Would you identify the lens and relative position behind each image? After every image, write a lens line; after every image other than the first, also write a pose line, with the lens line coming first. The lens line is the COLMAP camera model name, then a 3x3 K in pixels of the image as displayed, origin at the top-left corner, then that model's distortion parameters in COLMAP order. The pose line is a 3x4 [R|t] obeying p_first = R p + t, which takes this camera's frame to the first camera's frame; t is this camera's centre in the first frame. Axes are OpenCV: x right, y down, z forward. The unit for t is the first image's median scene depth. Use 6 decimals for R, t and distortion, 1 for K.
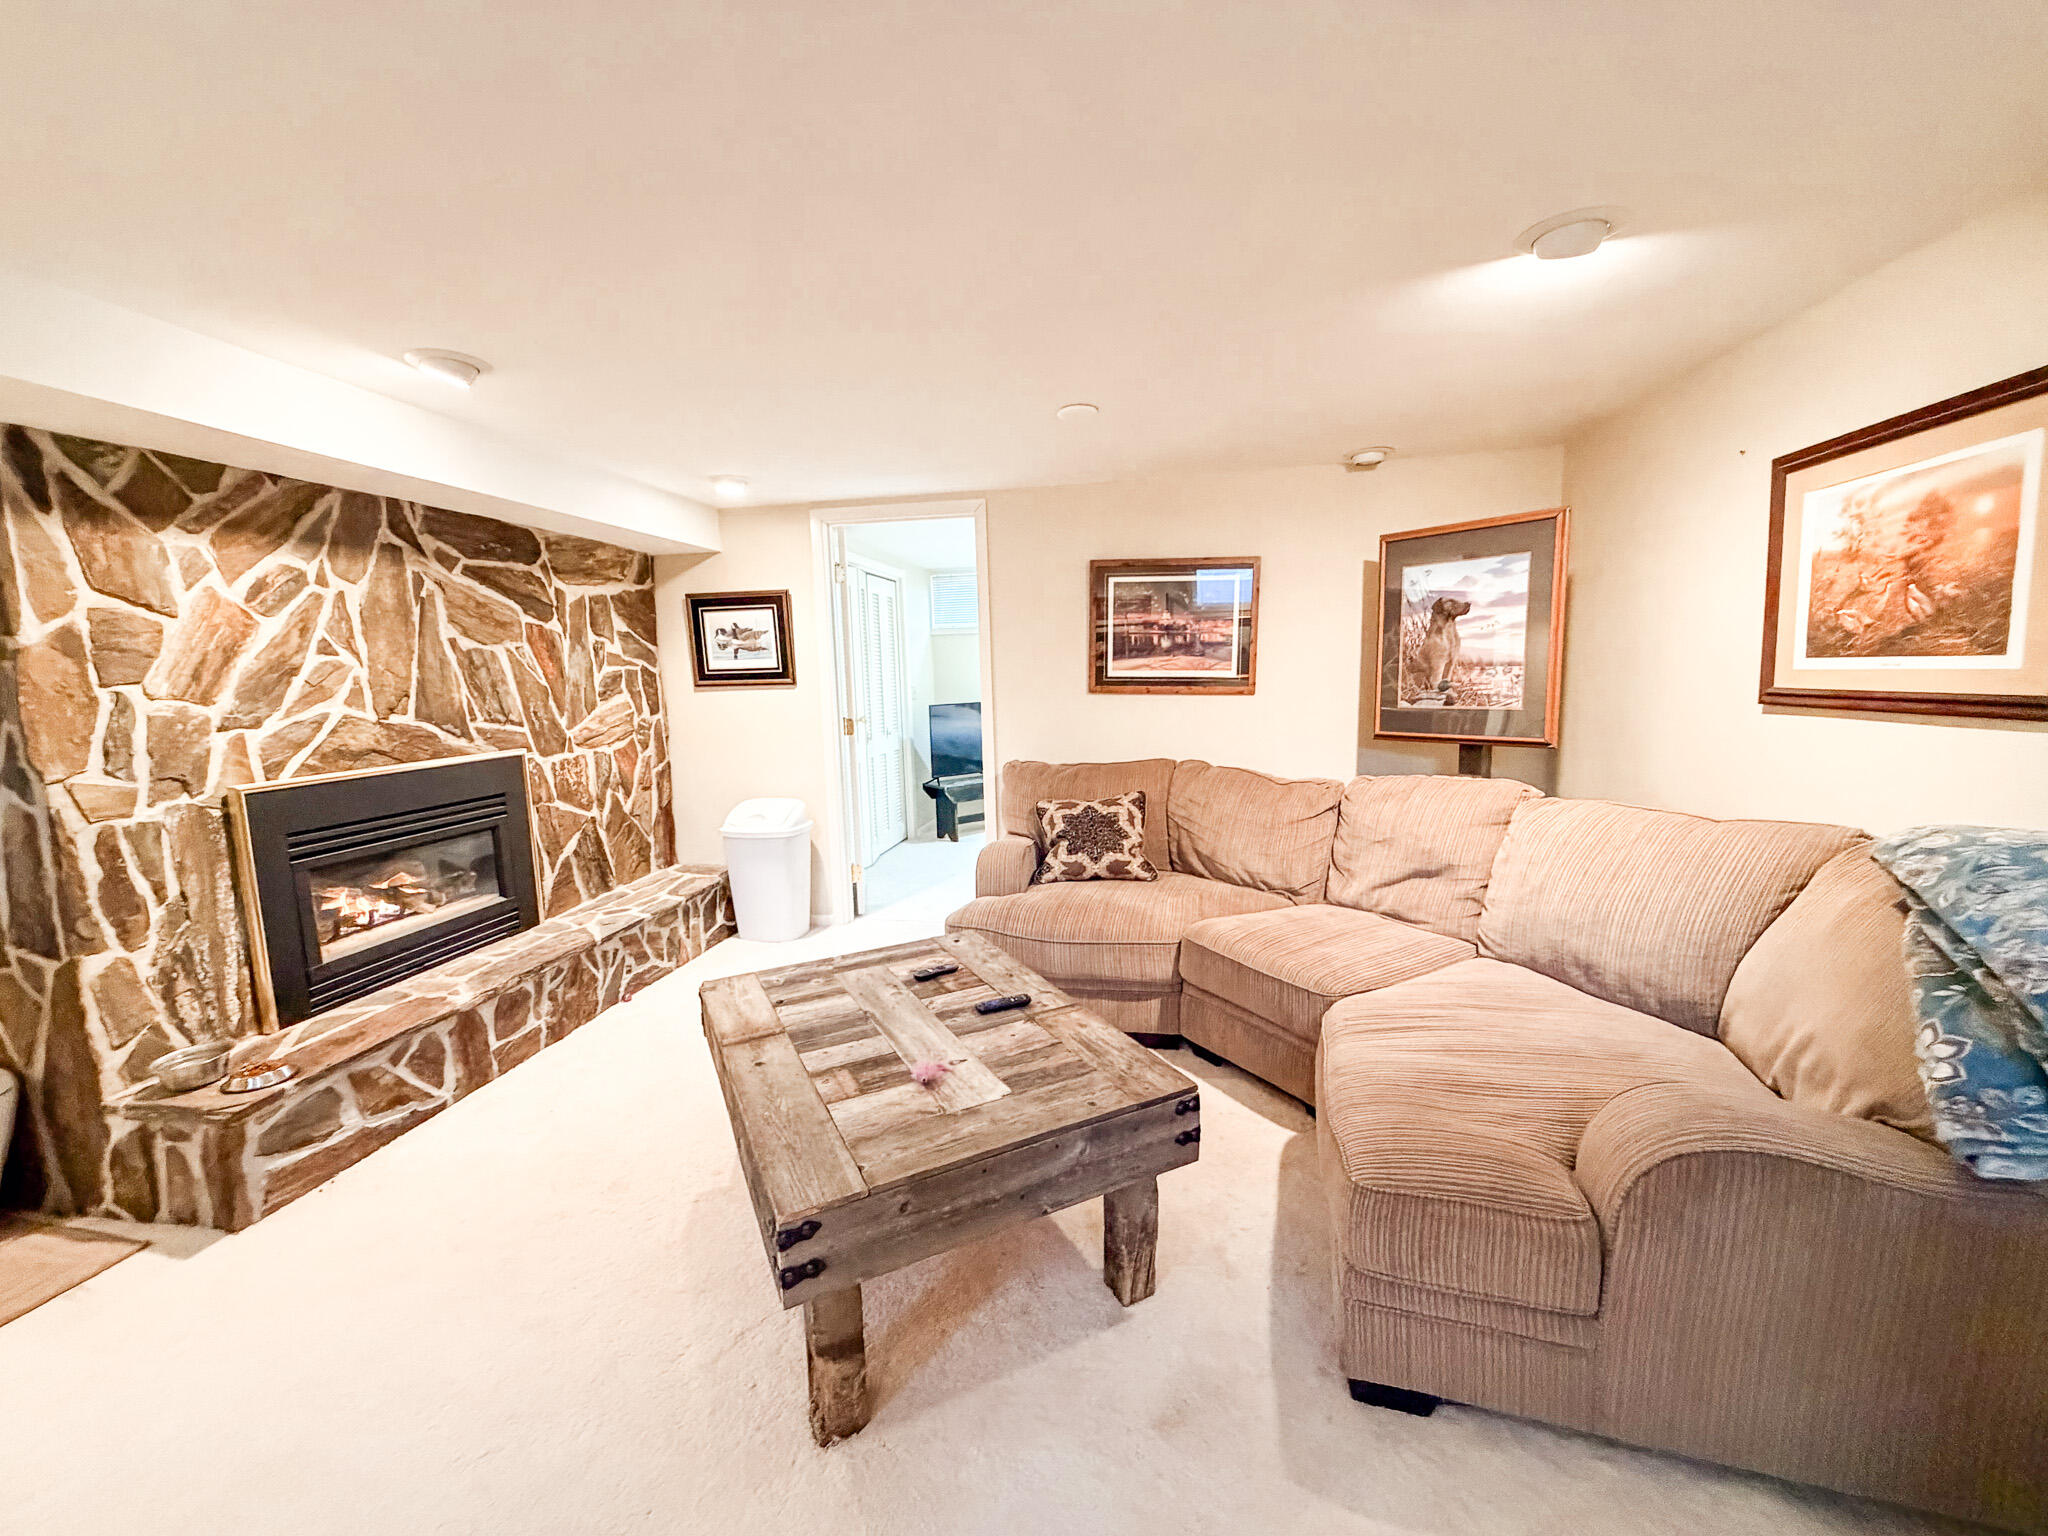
lens RADIAL K [[817.4, 0, 1019.4], [0, 817.4, 764.2], [0, 0, 1]] dist [-0.000490, 0.000565]
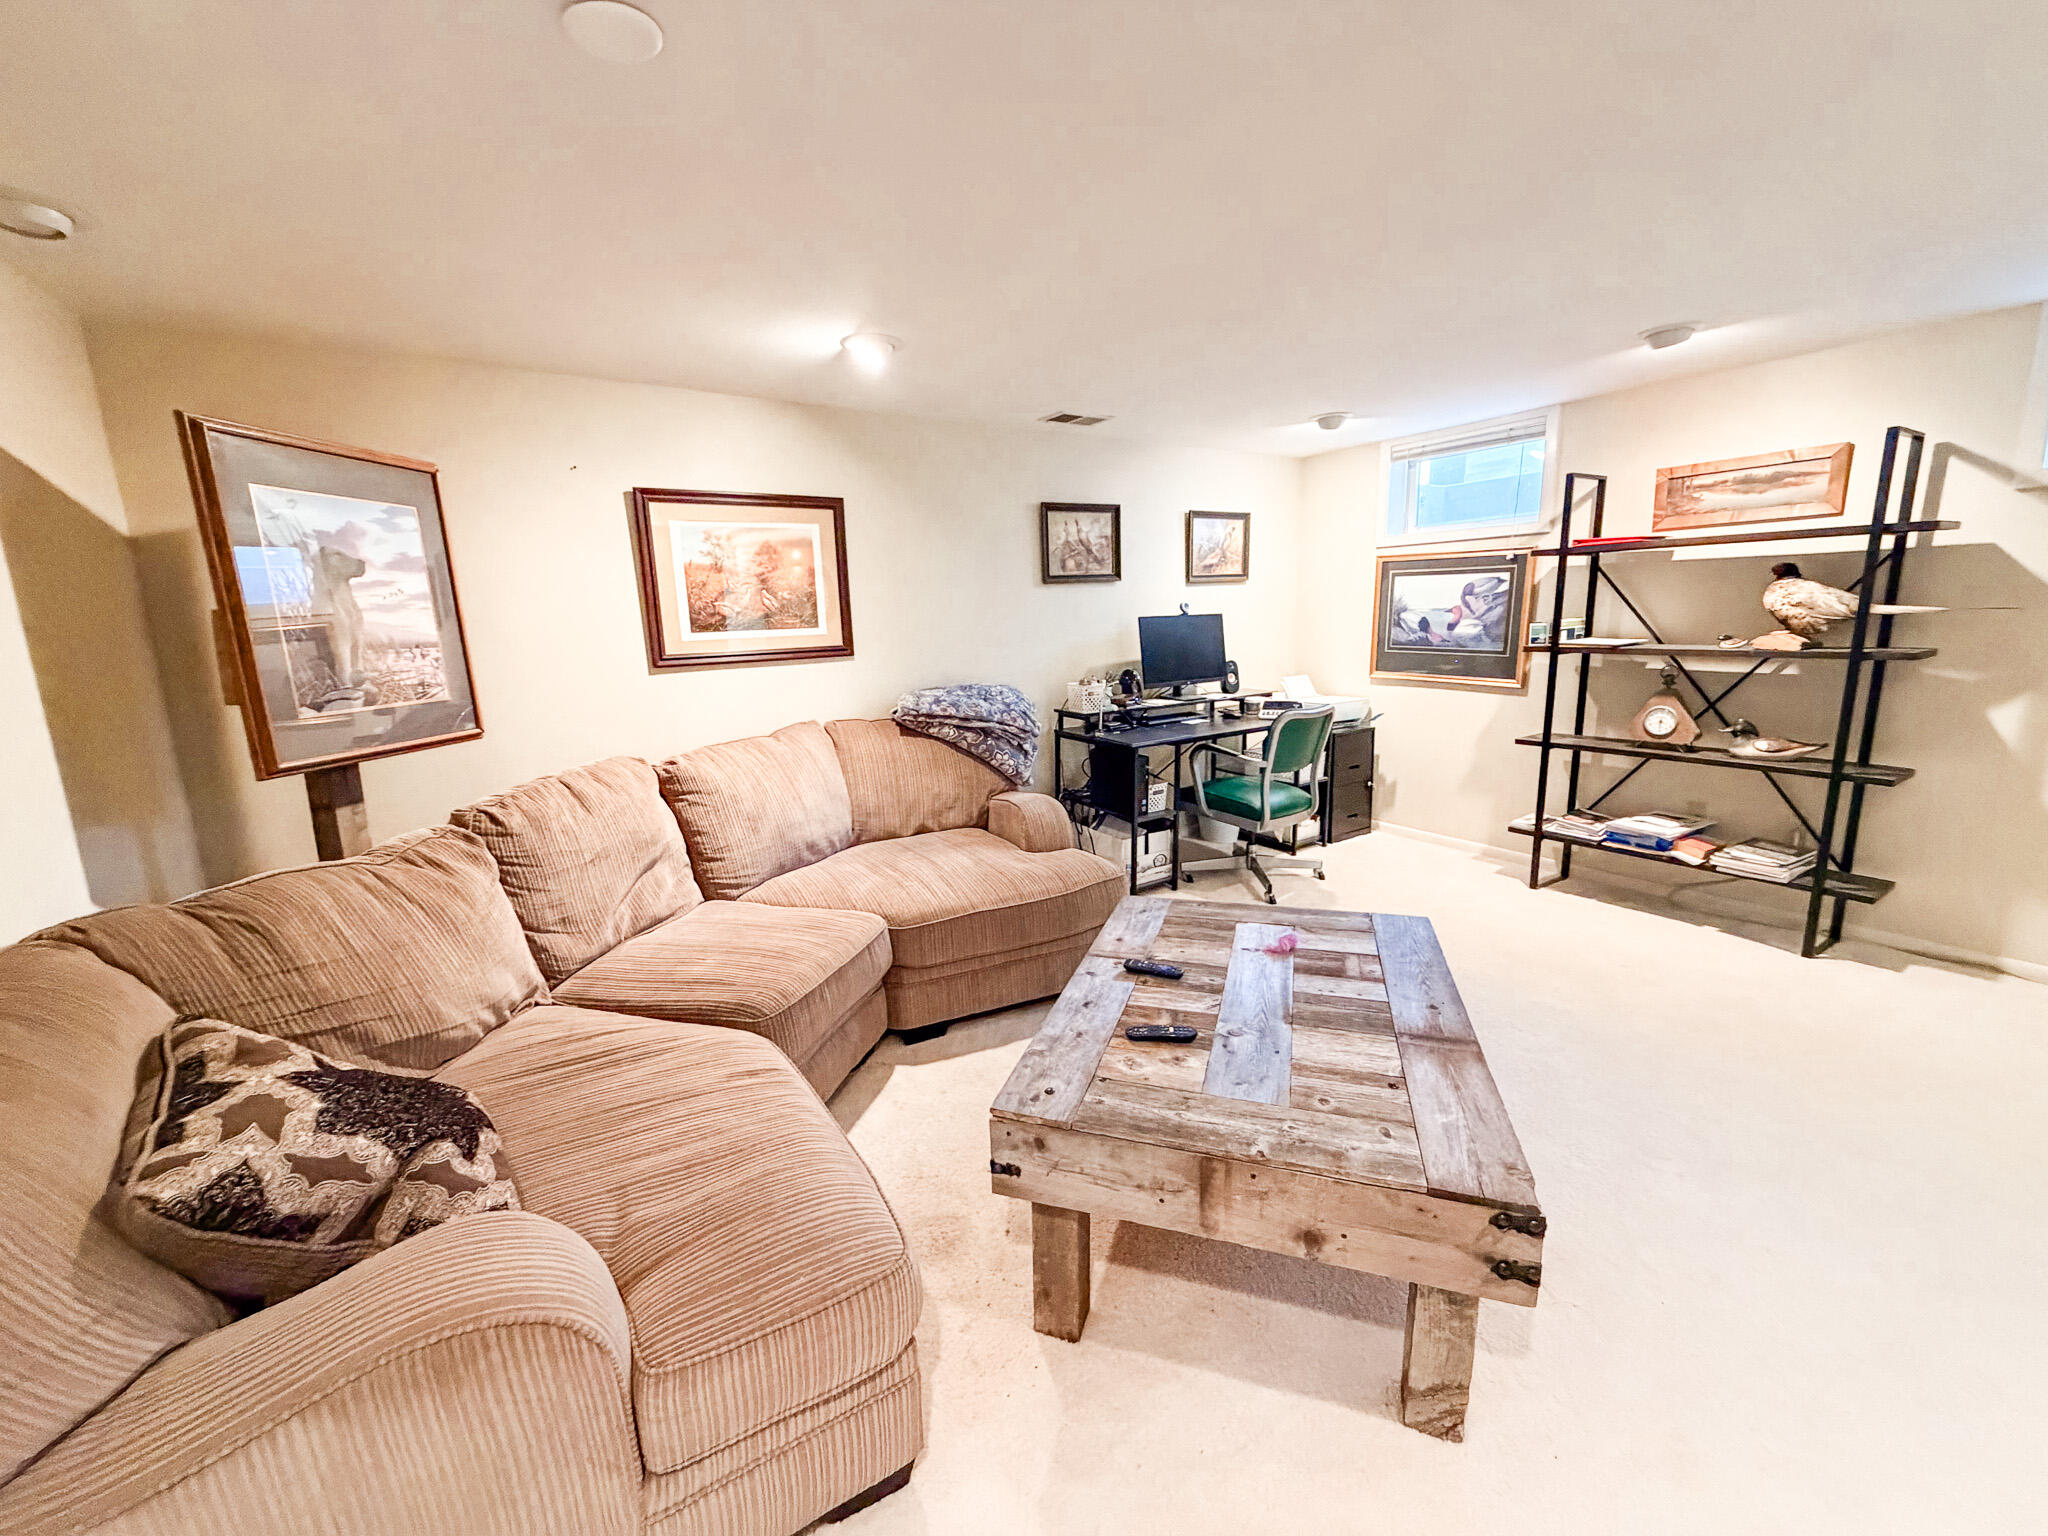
lens RADIAL K [[817.4, 0, 1019.4], [0, 817.4, 764.2], [0, 0, 1]] dist [-0.000490, 0.000565]
pose [[-0.695709, -0.078031, 0.714073, -0.533567], [0.134665, 0.962289, 0.236357, -0.166134], [-0.705588, 0.260596, -0.658965, 1.576105]]
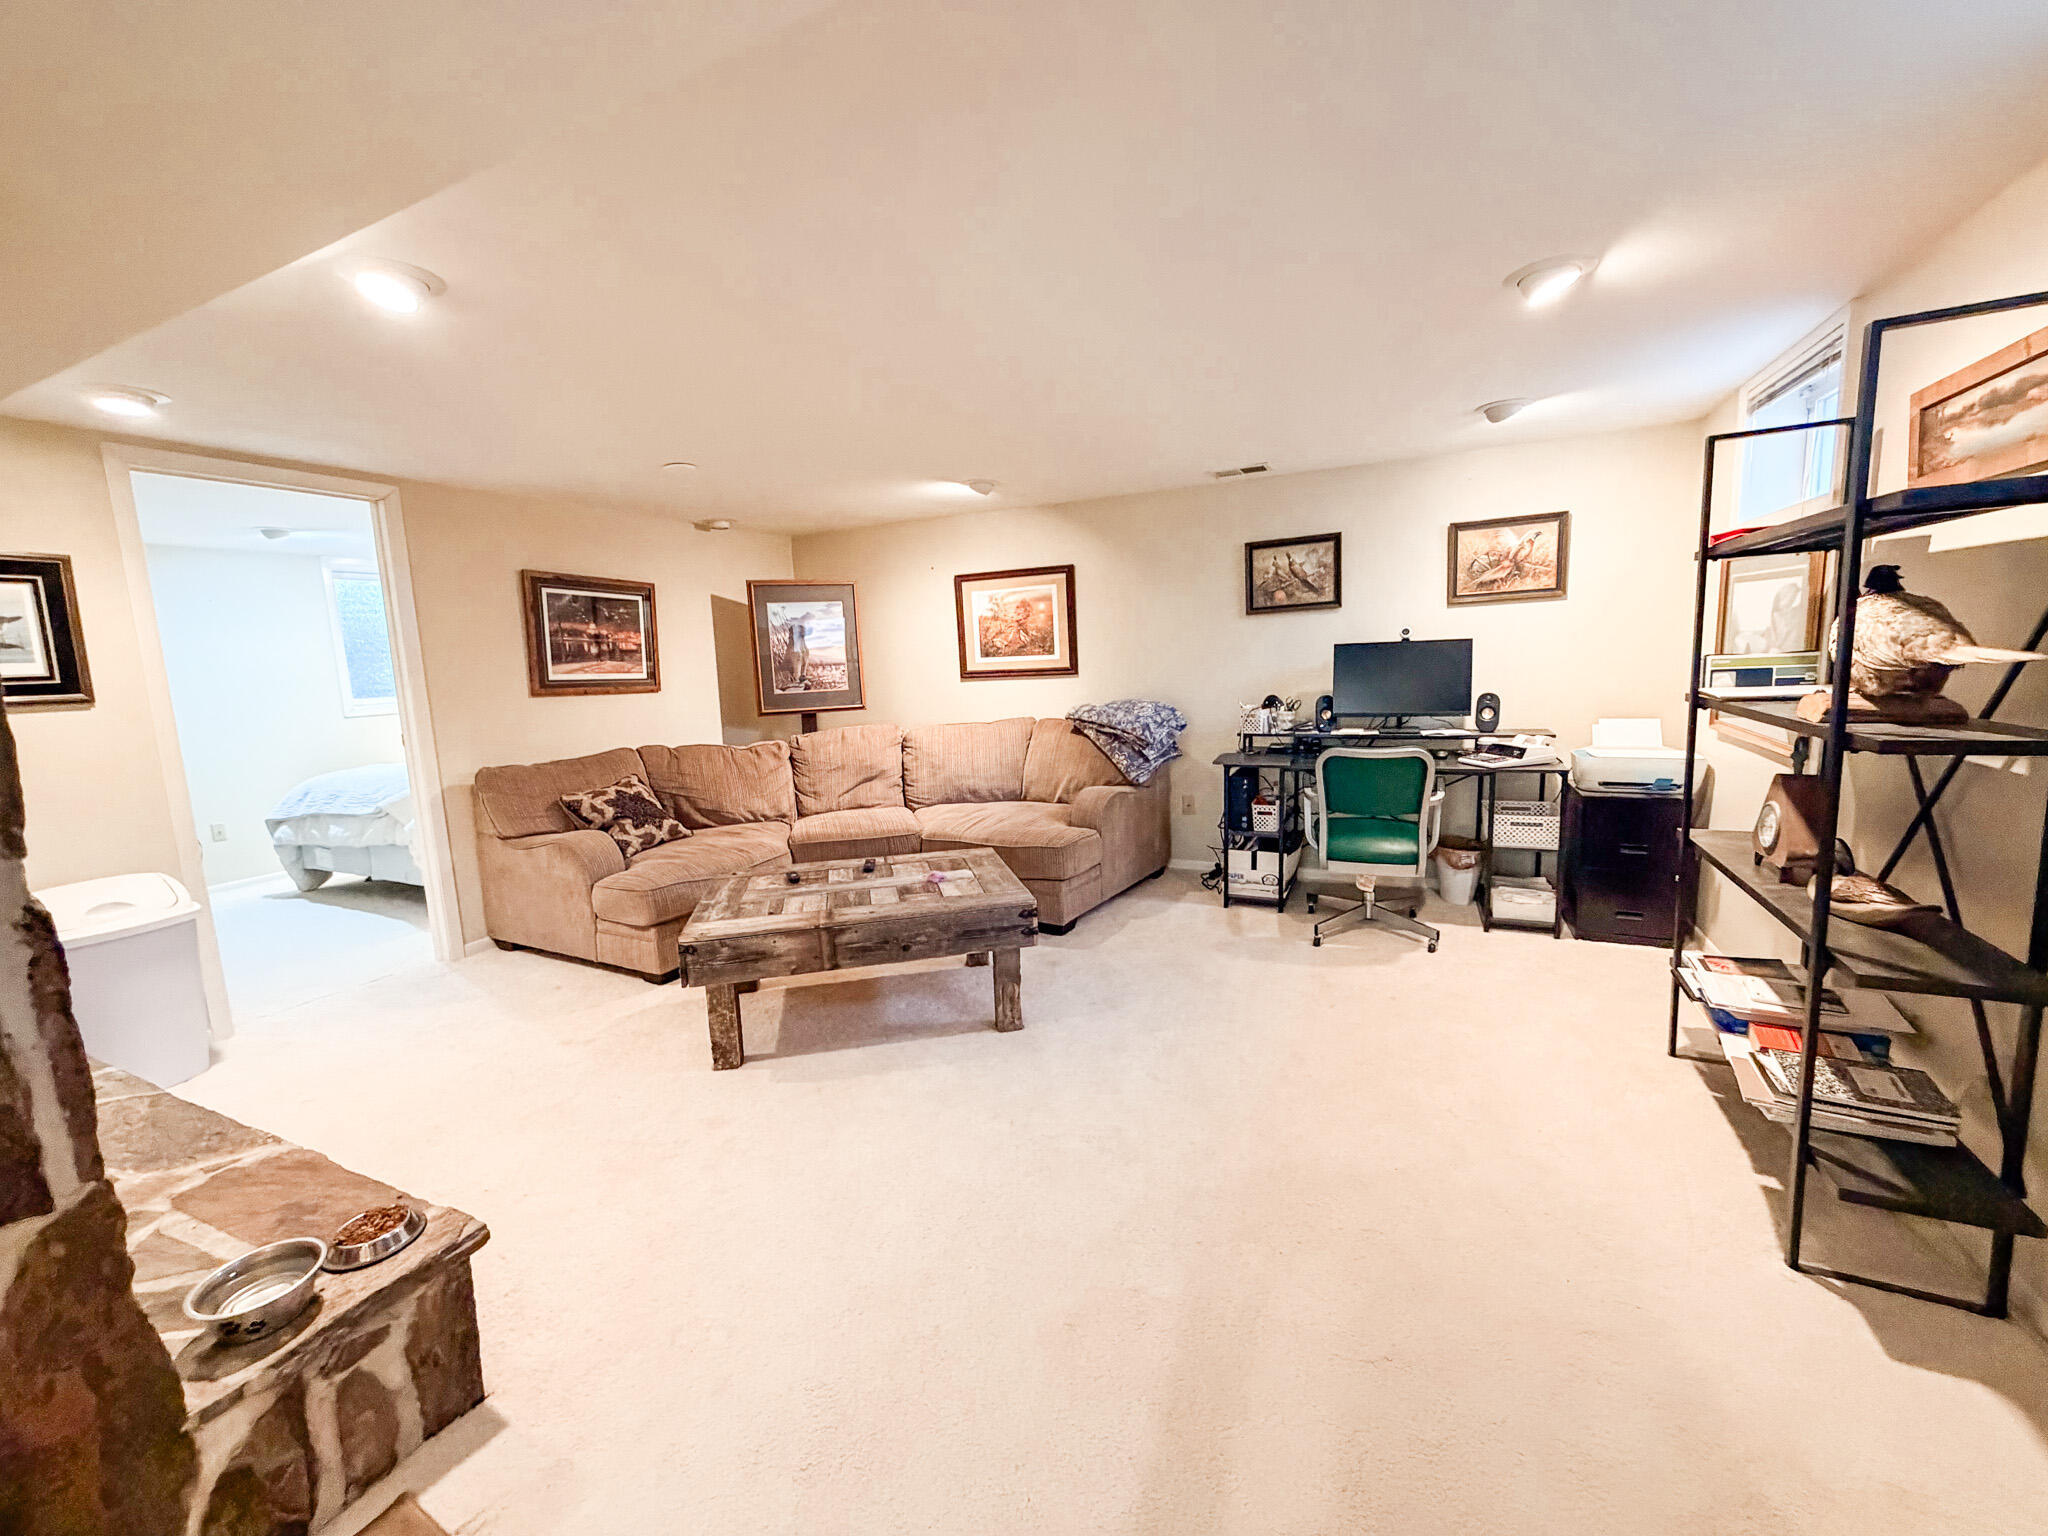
lens RADIAL K [[817.4, 0, 1019.4], [0, 817.4, 764.2], [0, 0, 1]] dist [-0.000490, 0.000565]
pose [[0.257649, -0.112227, 0.959699, -1.387545], [0.145427, 0.986422, 0.076310, 0.016265], [-0.955232, 0.119905, 0.270472, 0.244955]]
